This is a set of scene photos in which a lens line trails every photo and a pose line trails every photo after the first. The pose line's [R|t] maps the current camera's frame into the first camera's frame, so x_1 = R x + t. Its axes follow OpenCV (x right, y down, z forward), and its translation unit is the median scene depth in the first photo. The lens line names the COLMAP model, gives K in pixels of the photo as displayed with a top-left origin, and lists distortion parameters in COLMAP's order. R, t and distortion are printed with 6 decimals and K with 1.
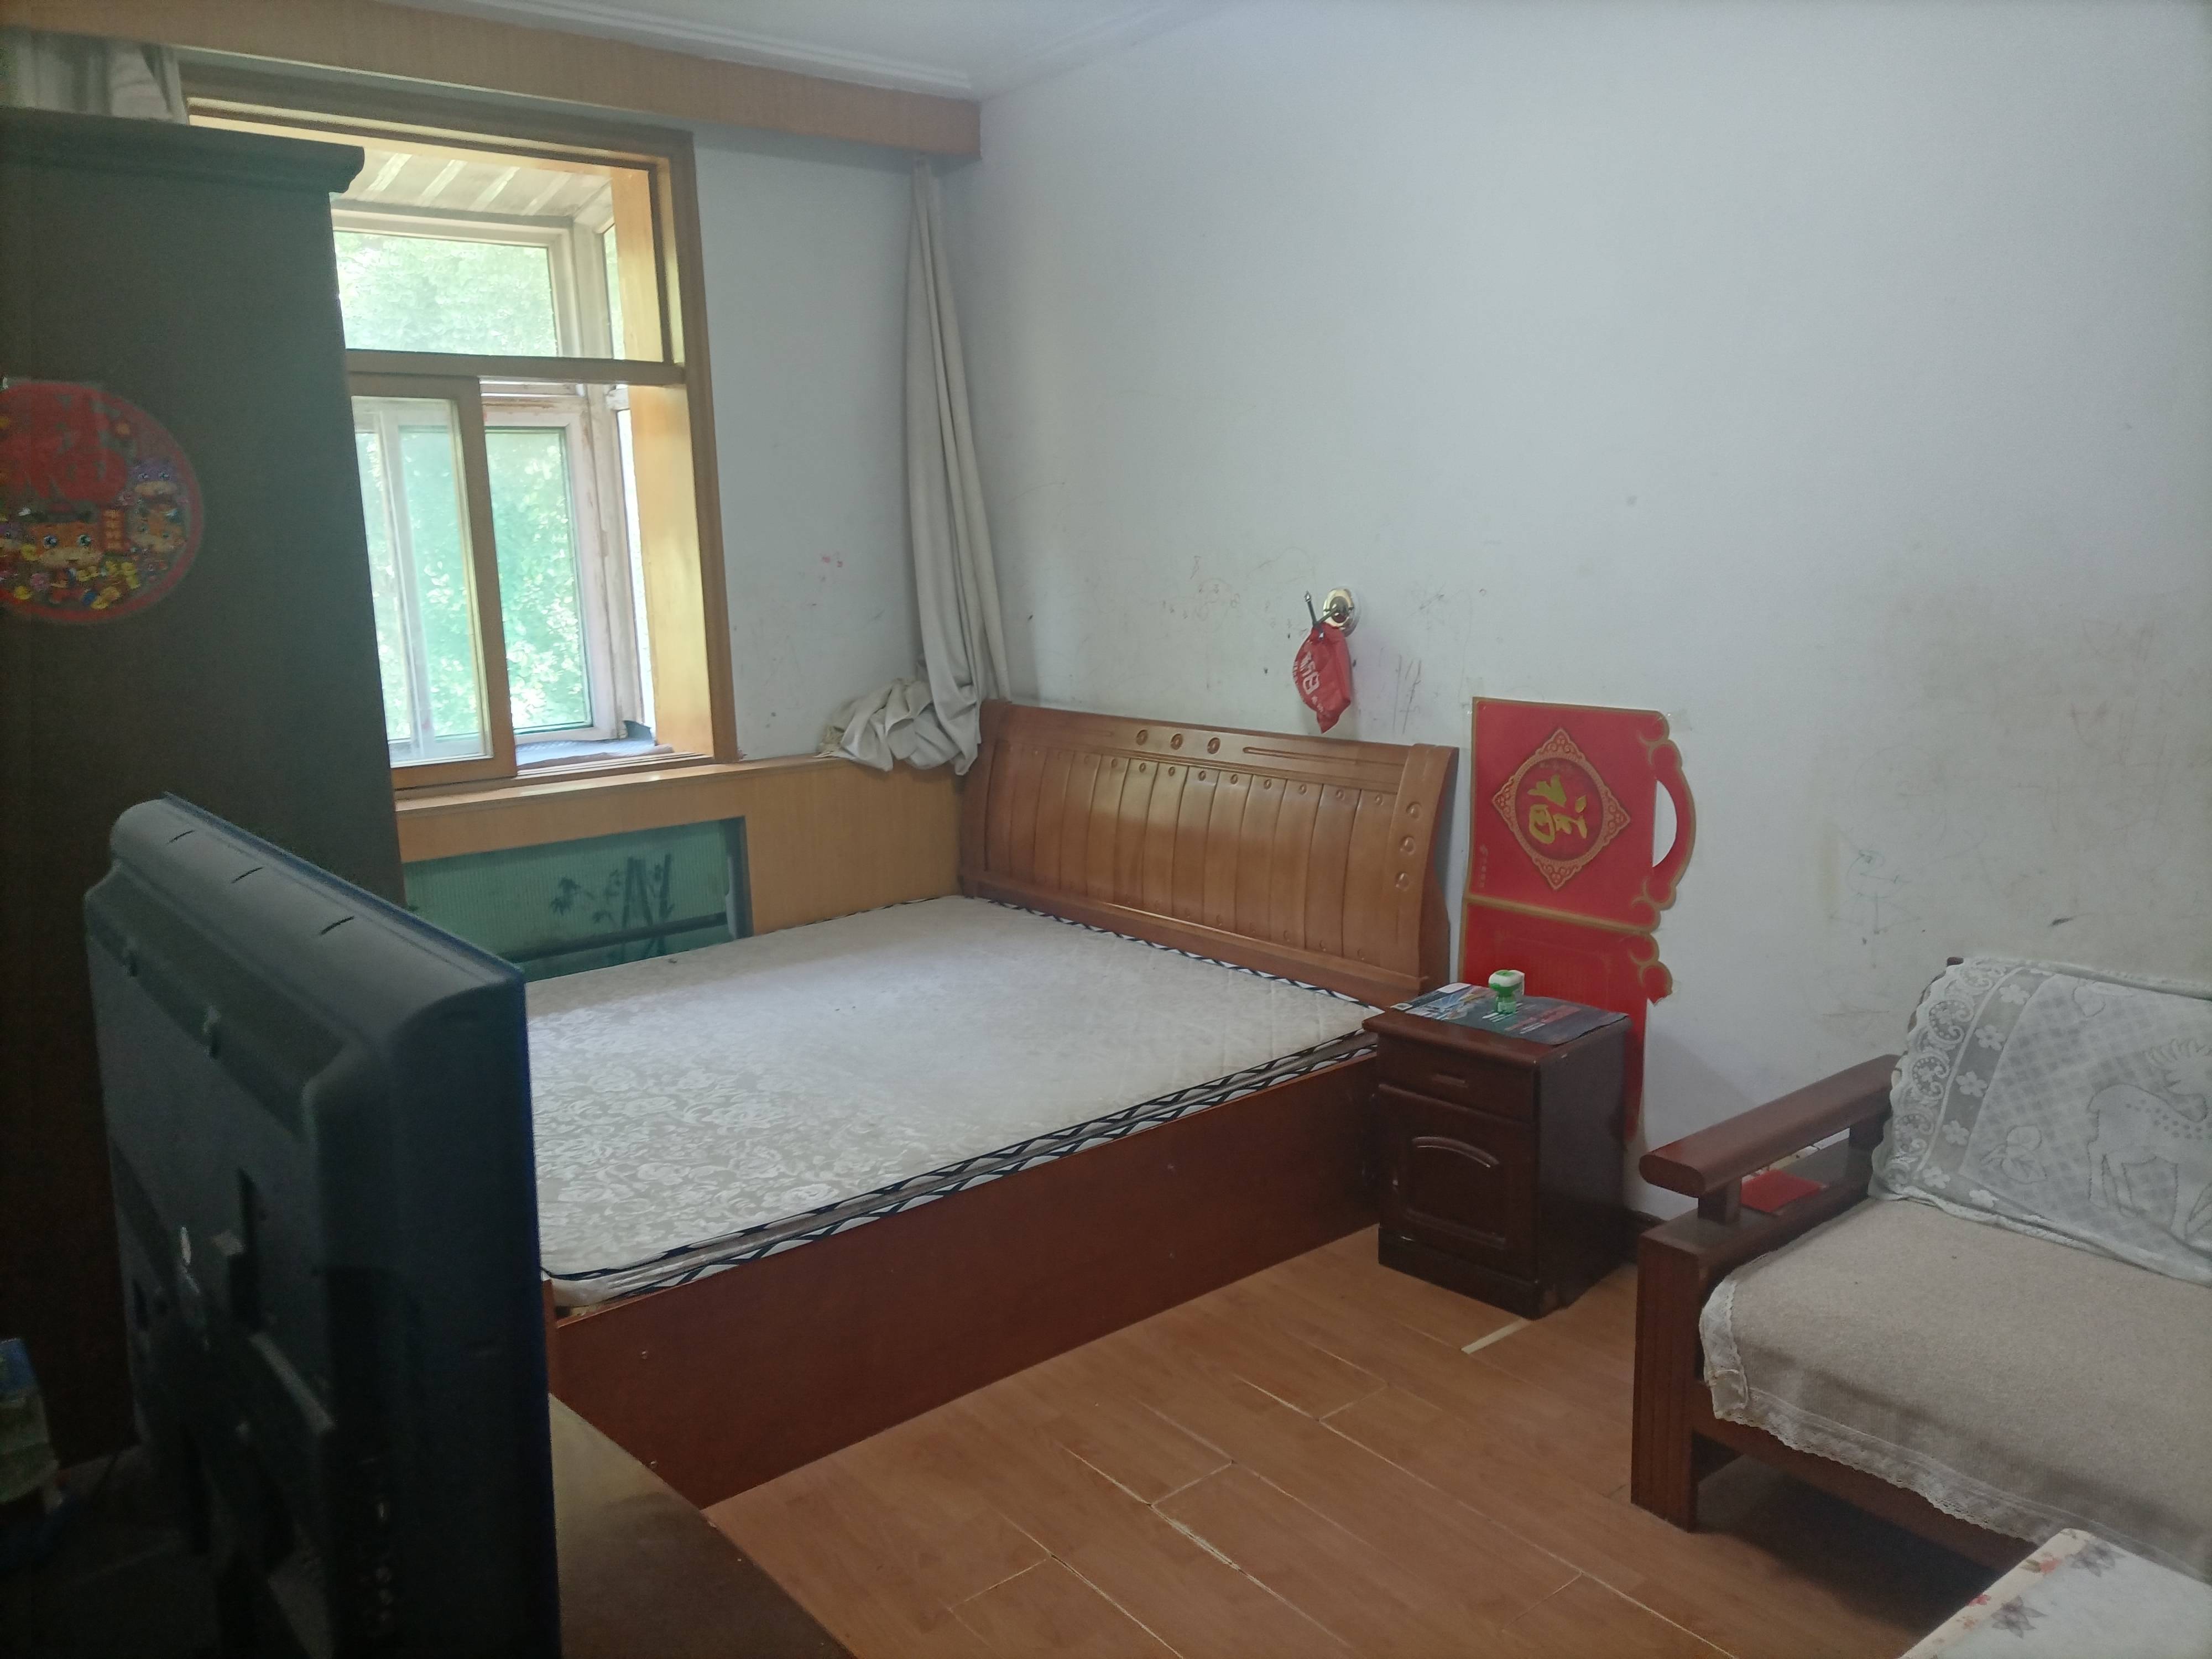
lens RADIAL K [[1634.4, 0, 1106.0], [0, 1634.4, 829.5], [0, 0, 1]] dist [0.020138, 0.000561]
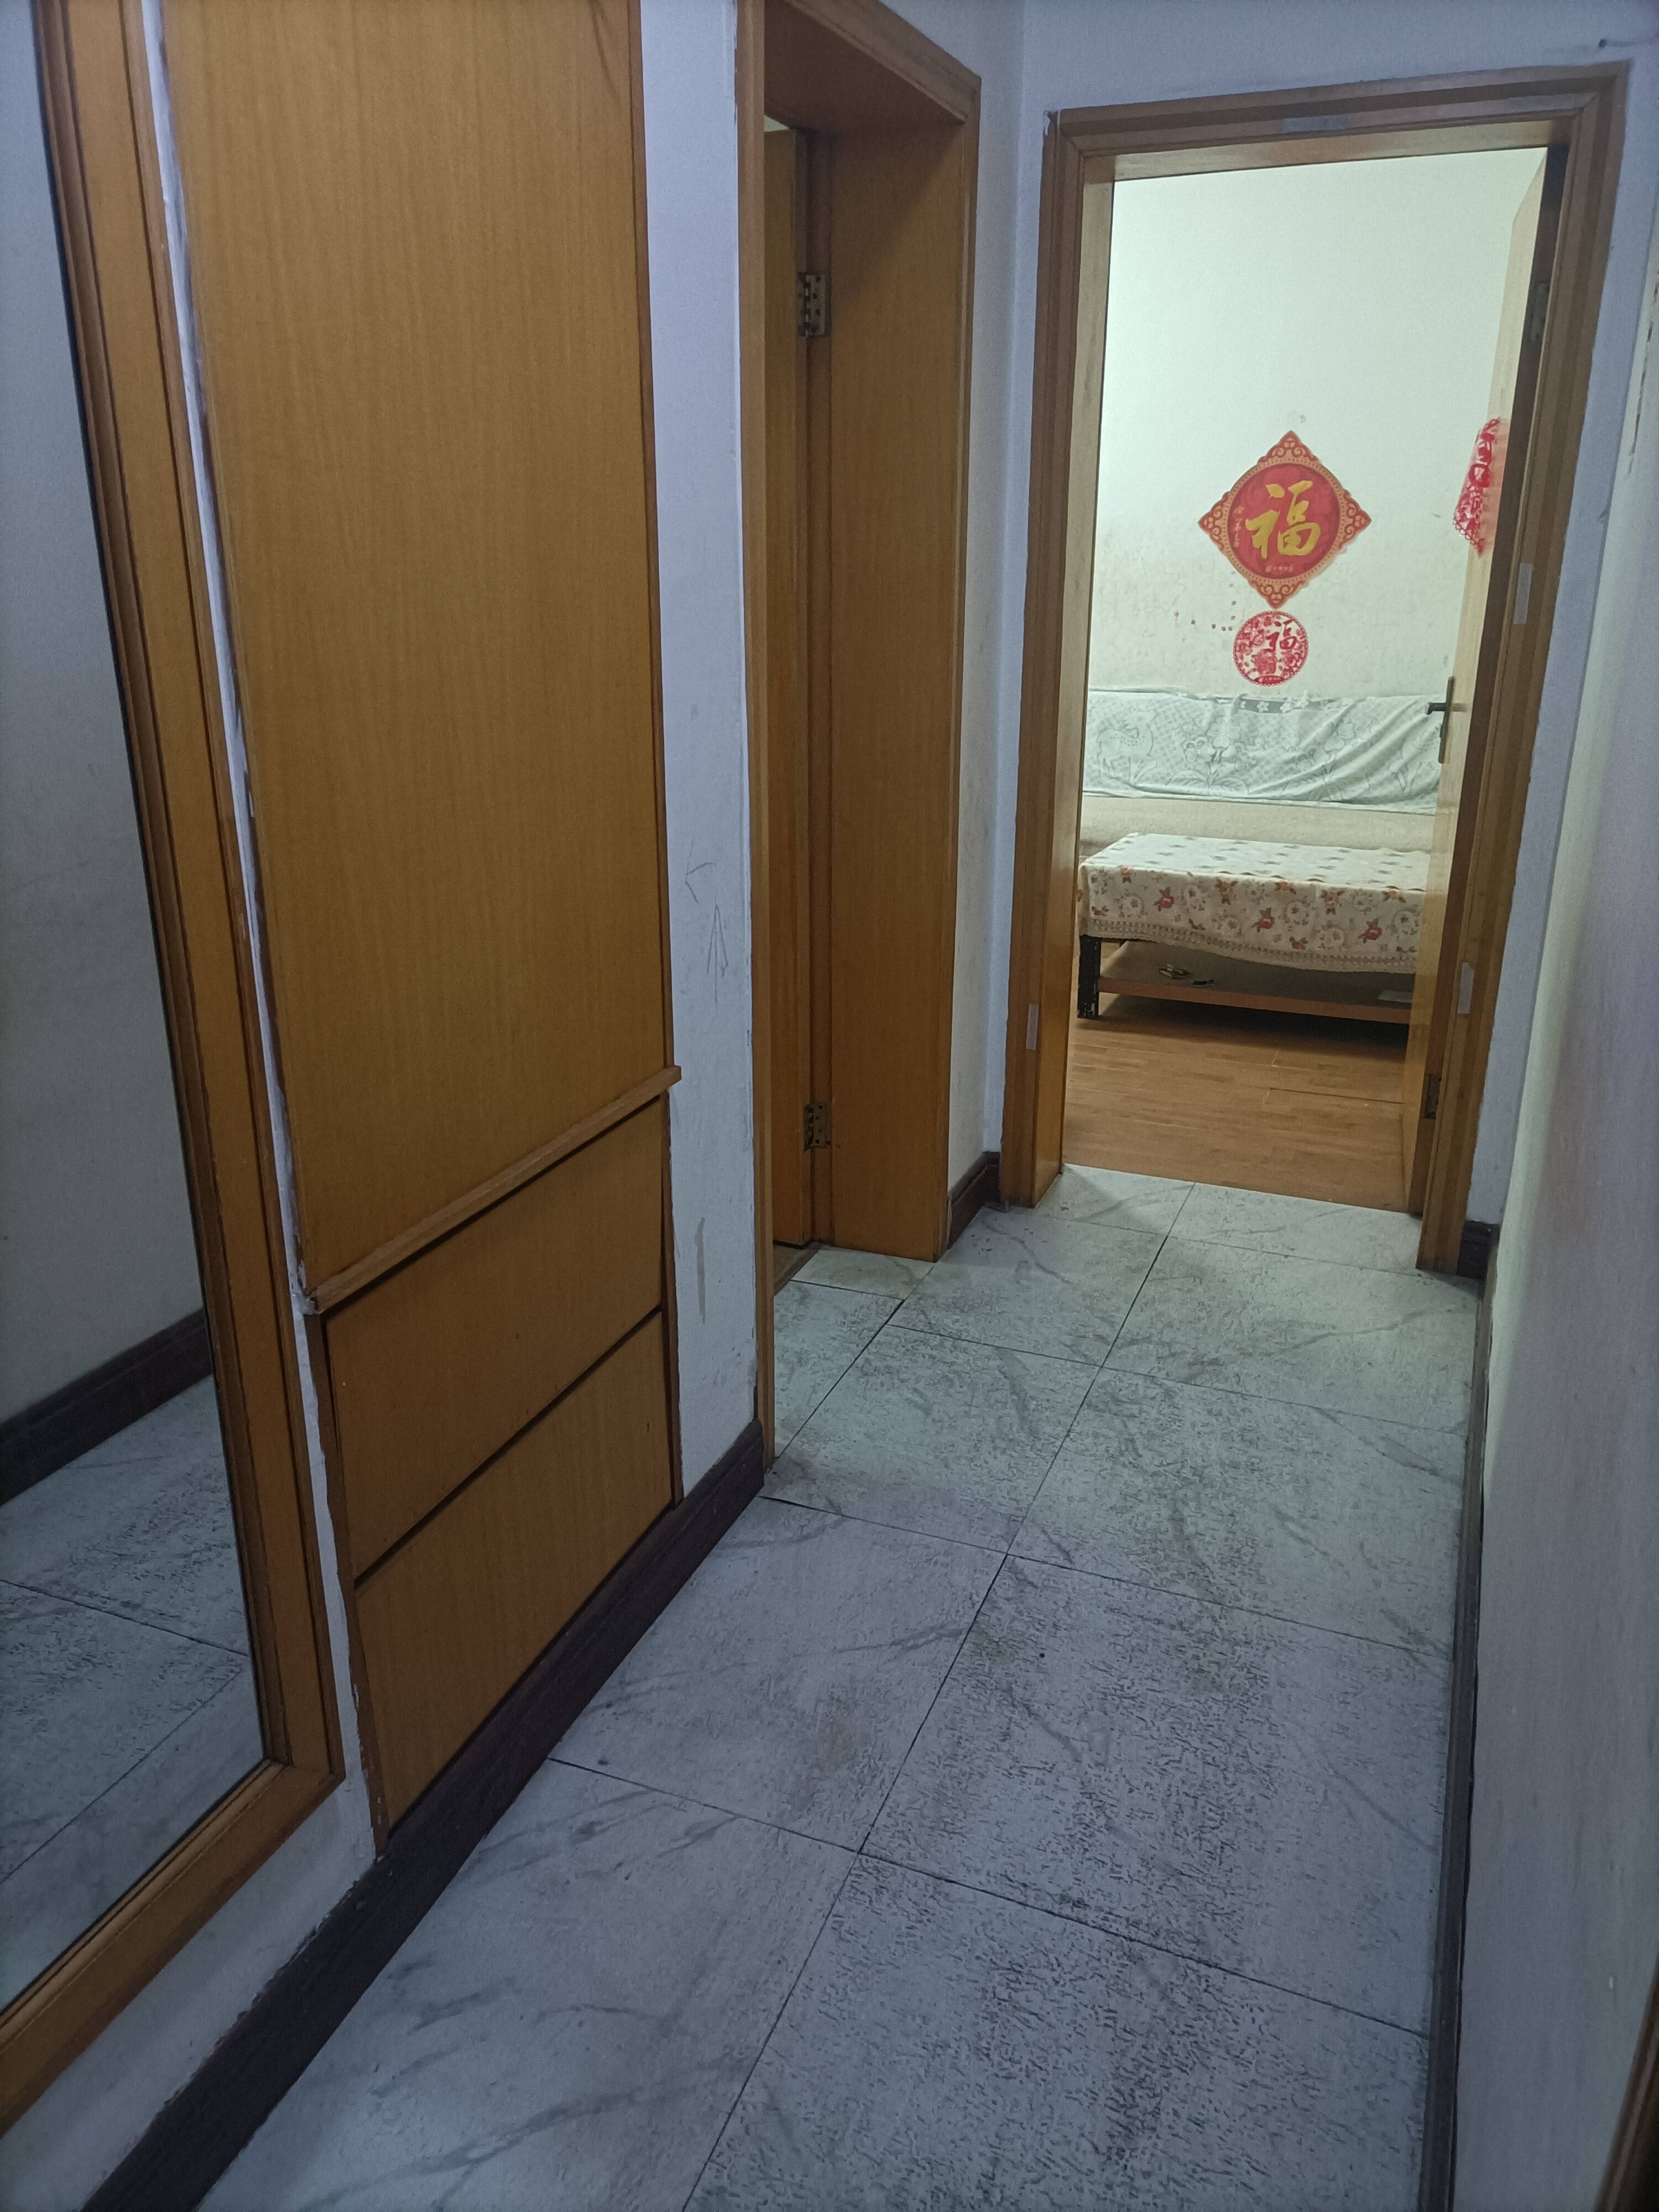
lens RADIAL K [[1646.7, 0, 829.5], [0, 1646.7, 1106.0], [0, 0, 1]] dist [0.006209, -0.000360]
pose [[0.869808, -0.141200, 0.472755, -0.766647], [0.065749, 0.982801, 0.172570, 0.202795], [-0.488991, -0.119019, 0.864131, -0.761312]]
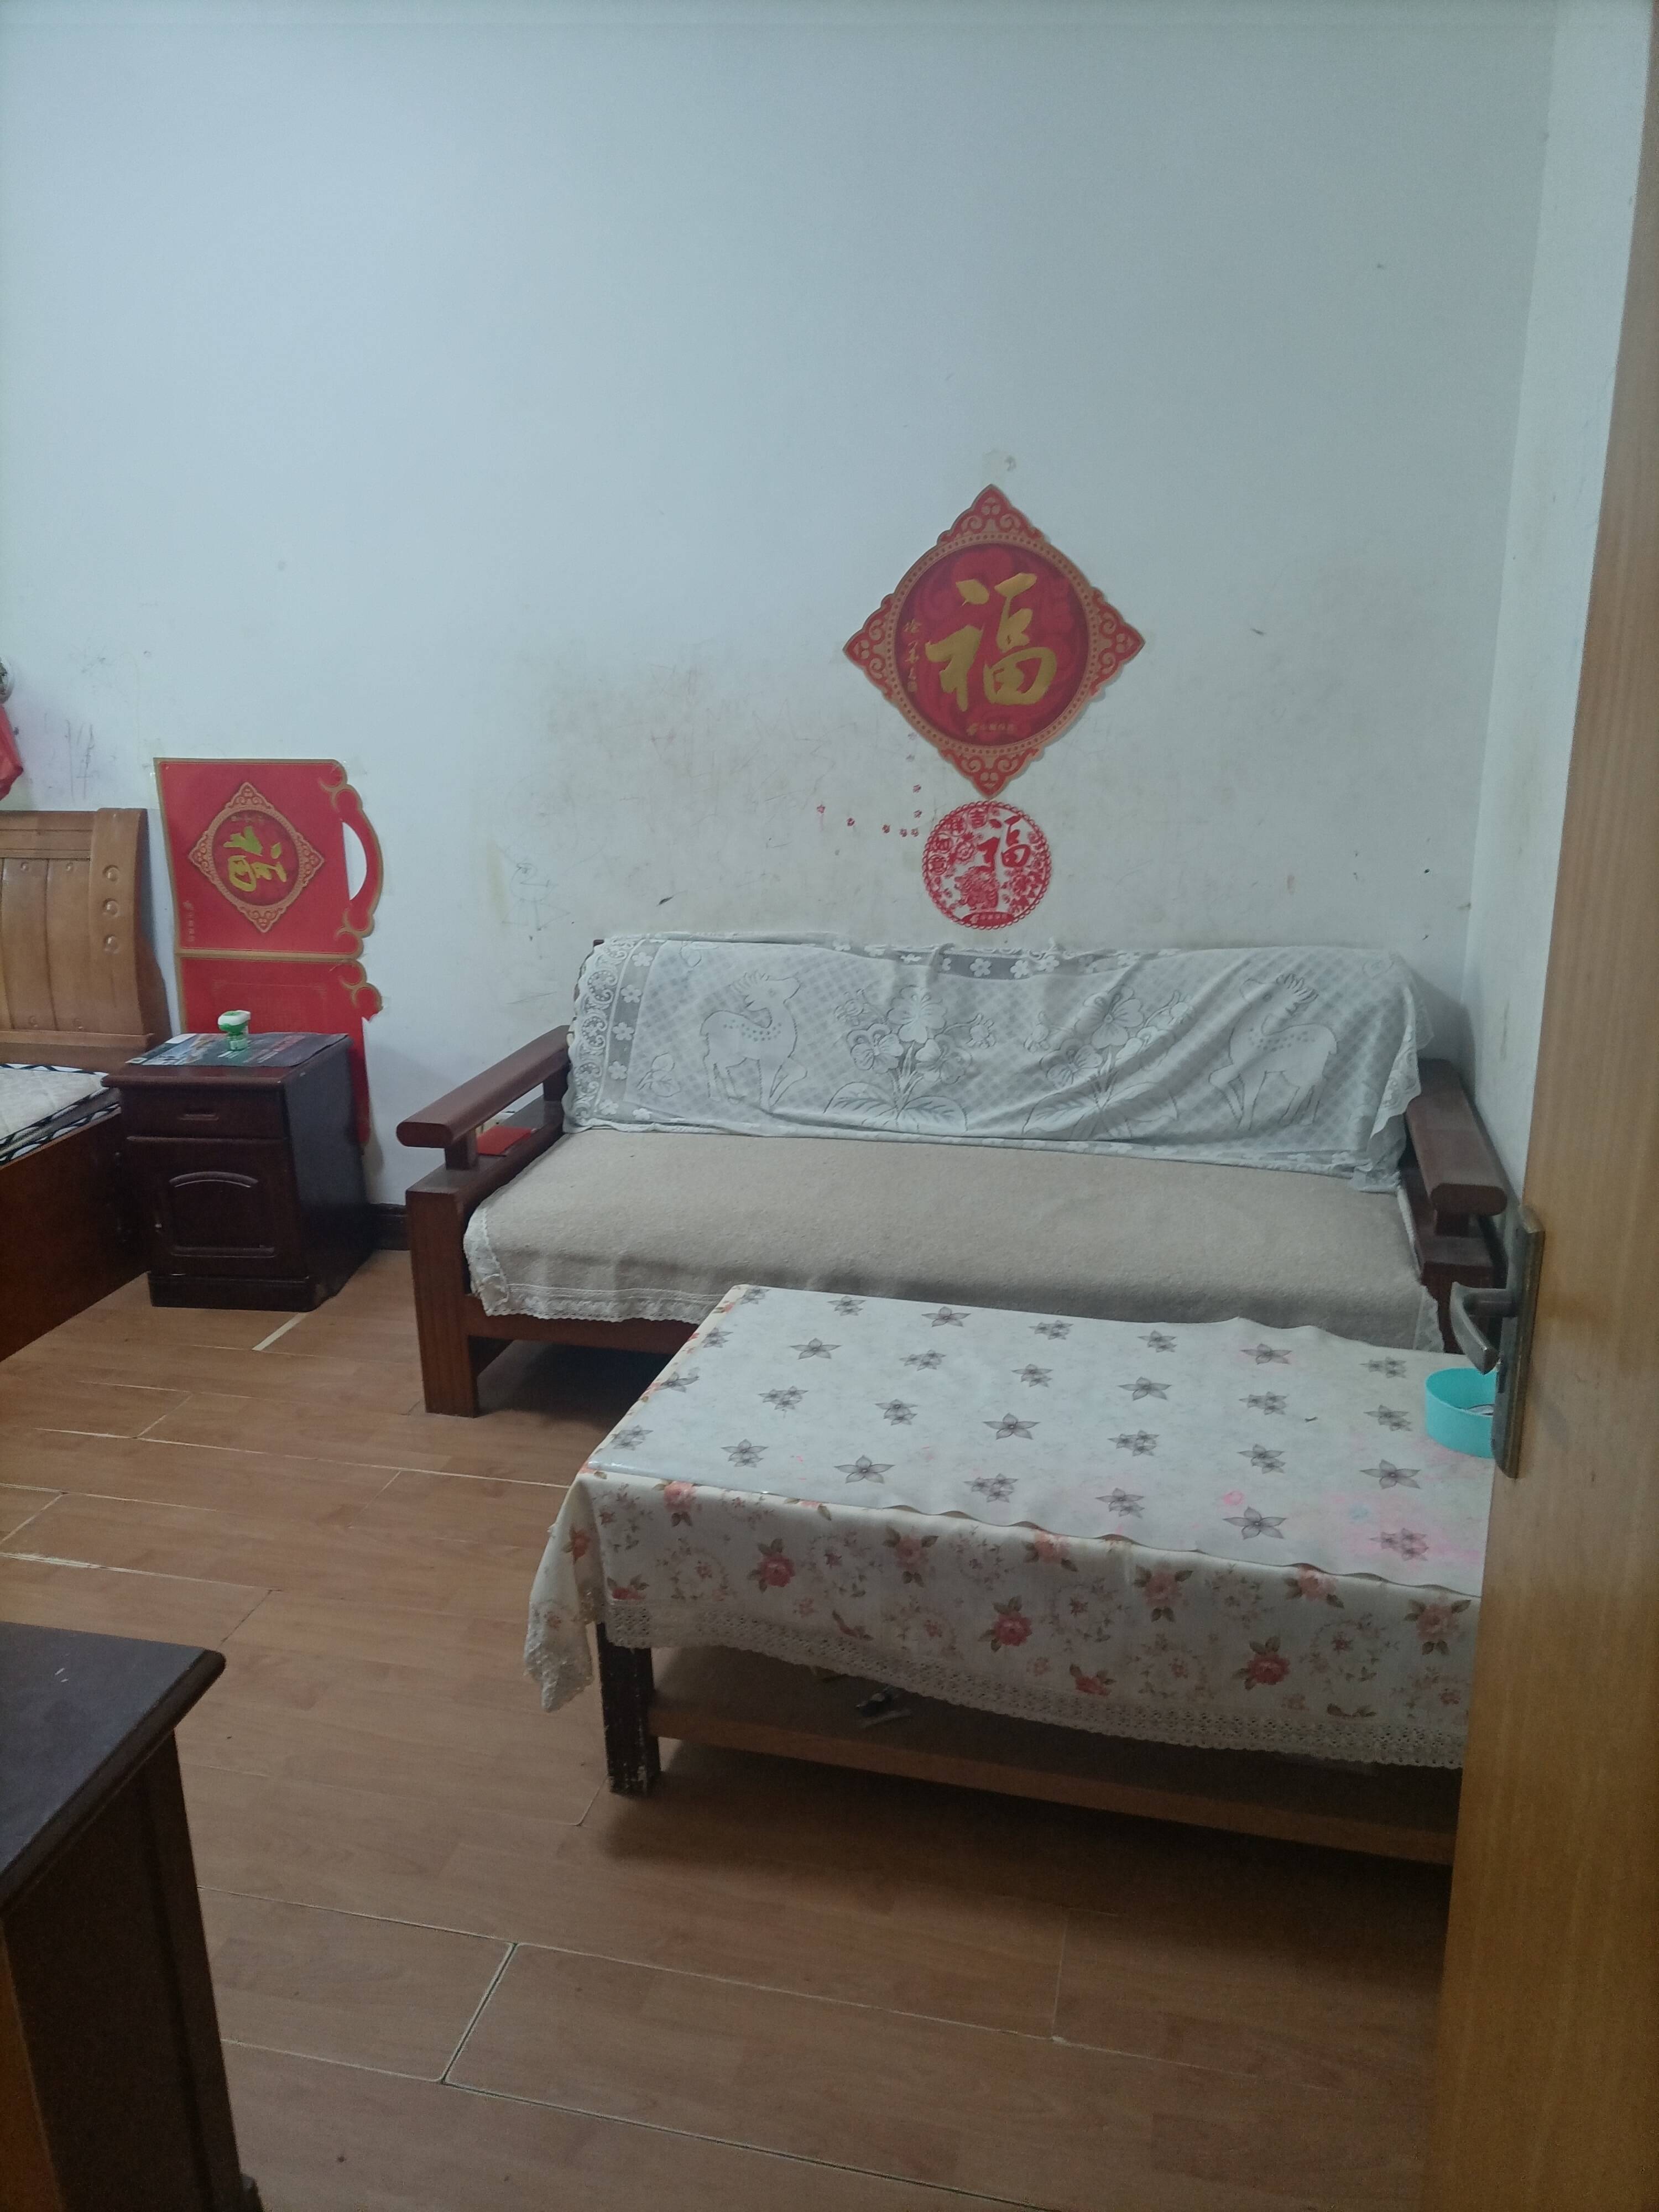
lens RADIAL K [[1634.4, 0, 829.5], [0, 1634.4, 1106.0], [0, 0, 1]] dist [0.020138, 0.000561]
pose [[0.787265, -0.173268, 0.591770, -0.101514], [0.111466, 0.983887, 0.139789, 0.041991], [-0.606456, -0.044088, 0.793894, -0.107532]]
